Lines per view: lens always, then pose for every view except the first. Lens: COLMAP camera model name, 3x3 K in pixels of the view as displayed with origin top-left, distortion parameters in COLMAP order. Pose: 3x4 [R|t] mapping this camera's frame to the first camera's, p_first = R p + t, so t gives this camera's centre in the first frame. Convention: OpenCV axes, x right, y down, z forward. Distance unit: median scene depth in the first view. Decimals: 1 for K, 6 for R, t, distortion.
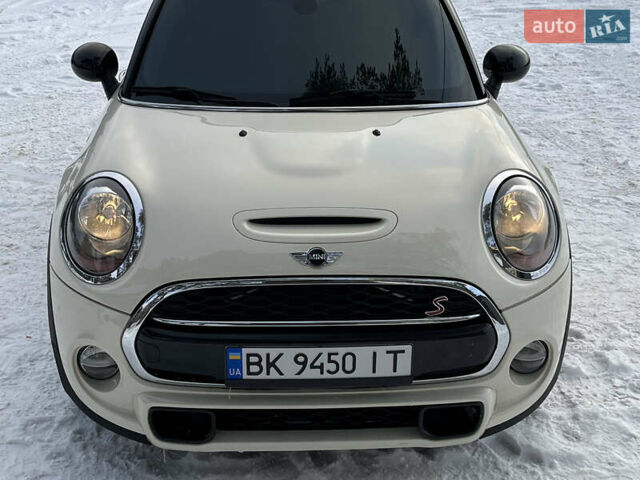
lens RADIAL K [[871.2, 0, 302.3], [0, 871.2, 212.1], [0, 0, 1]] dist [0.072328, 0.000000]
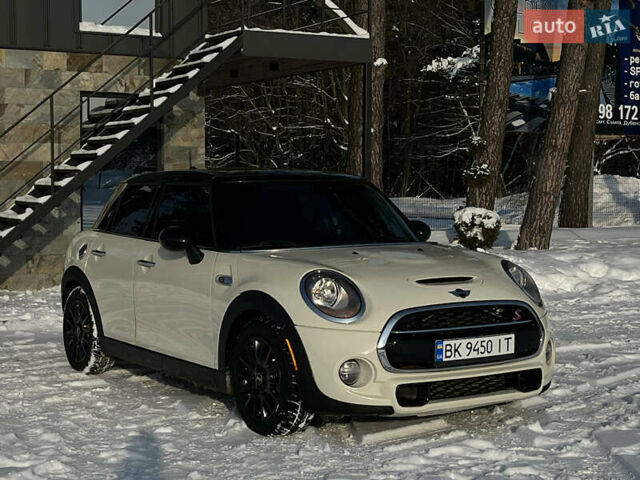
lens RADIAL K [[1127.6, 0, 315.2], [0, 1127.6, 238.4], [0, 0, 1]] dist [0.109250, 0.000000]
pose [[0.860180, -0.028060, 0.509218, -1.465335], [0.185603, 0.947238, -0.261327, 0.510033], [-0.475018, 0.319301, 0.820003, -0.851324]]
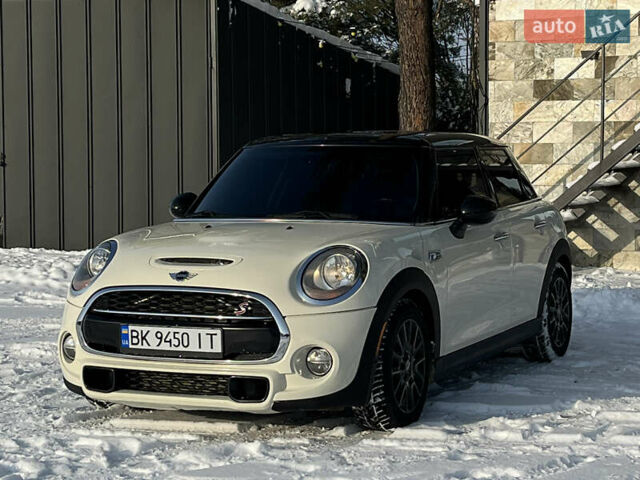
lens RADIAL K [[1355.8, 0, 323.5], [0, 1355.8, 239.9], [0, 0, 1]] dist [0.008400, 0.000000]
pose [[0.897465, 0.020257, -0.440620, 1.349628], [-0.149009, 0.954140, -0.259640, 0.597379], [0.415154, 0.298675, 0.859326, -1.054527]]
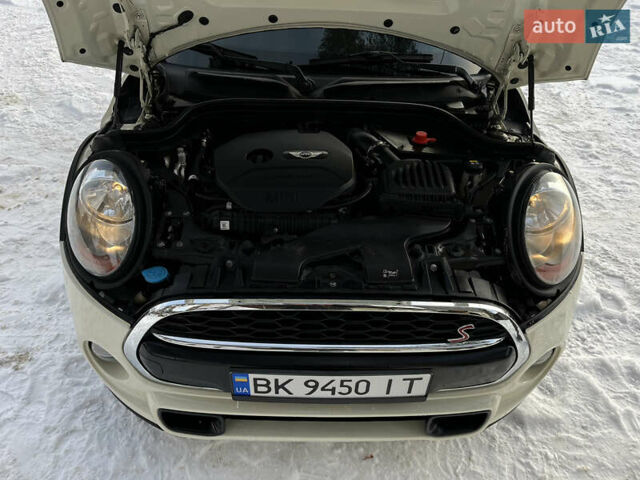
lens RADIAL K [[481.9, 0, 321.0], [0, 481.9, 238.8], [0, 0, 1]] dist [0.023797, 0.008893]
pose [[0.999271, 0.035224, 0.014710, -0.004644], [-0.038014, 0.953309, 0.299595, -0.134898], [-0.003470, -0.299936, 0.953953, 0.547306]]
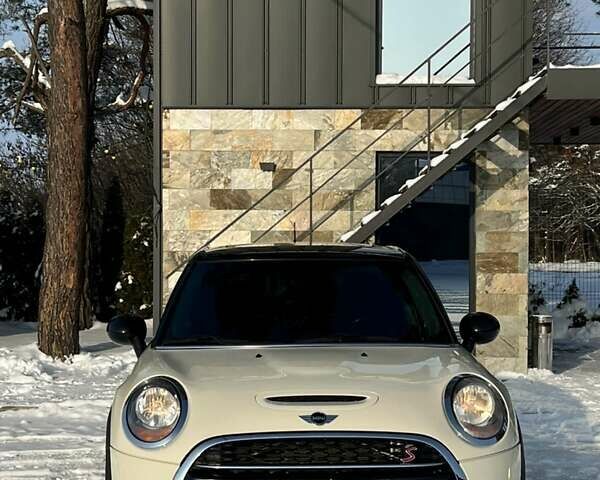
lens RADIAL K [[1255.9, 0, 299.4], [0, 1255.9, 239.8], [0, 0, 1]] dist [0.075254, 0.000000]
pose [[0.999986, -0.003011, 0.004462, -0.021569], [0.004428, 0.931421, -0.363917, 0.503293], [-0.003060, 0.363931, 0.931421, -0.915666]]
